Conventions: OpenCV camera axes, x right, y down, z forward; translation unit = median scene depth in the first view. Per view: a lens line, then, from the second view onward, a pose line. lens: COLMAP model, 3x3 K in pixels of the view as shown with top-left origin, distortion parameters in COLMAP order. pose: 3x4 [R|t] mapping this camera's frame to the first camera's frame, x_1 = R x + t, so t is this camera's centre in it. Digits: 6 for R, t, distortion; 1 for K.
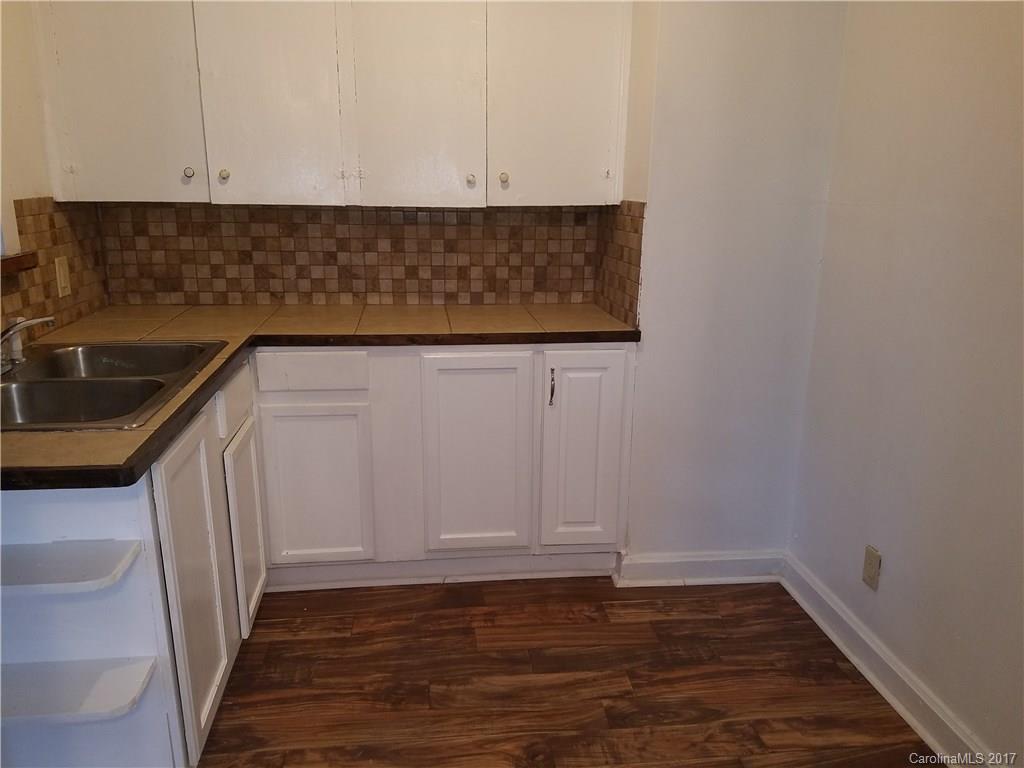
lens RADIAL K [[783.7, 0, 508.7], [0, 783.7, 401.9], [0, 0, 1]] dist [0.235008, -0.323404]
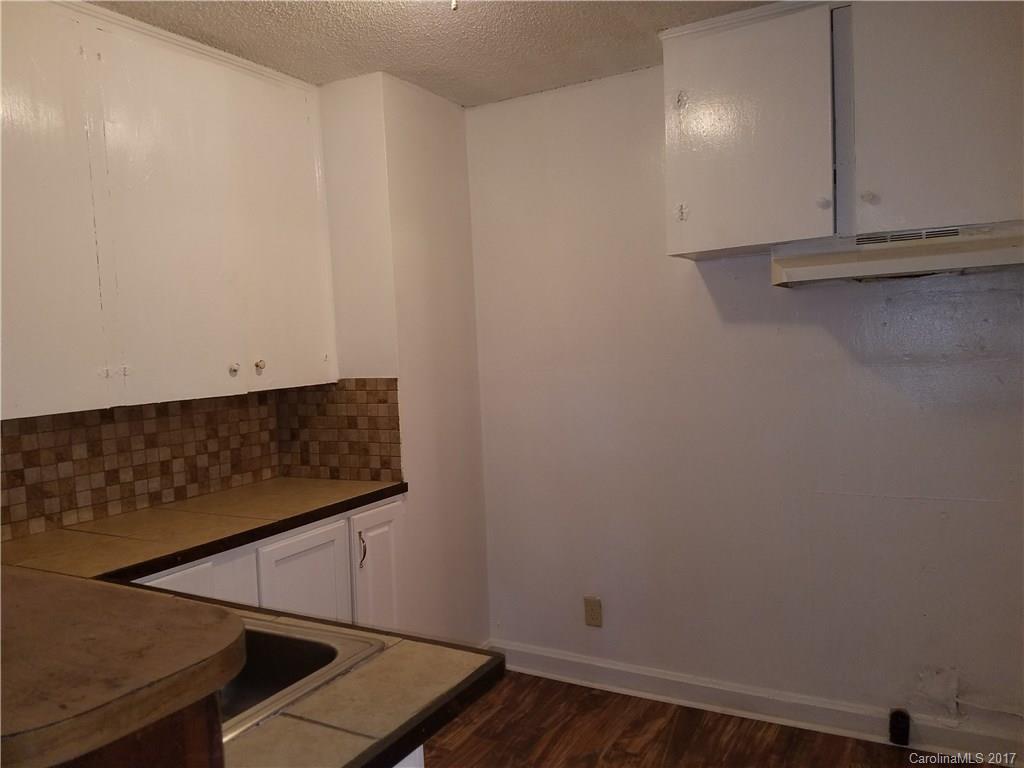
lens RADIAL K [[783.7, 0, 508.7], [0, 783.7, 401.9], [0, 0, 1]] dist [0.235008, -0.323404]
pose [[0.594297, -0.097038, 0.798370, -0.558478], [0.260436, 0.962425, -0.076888, -0.064209], [-0.760910, 0.253619, 0.597238, 0.136828]]
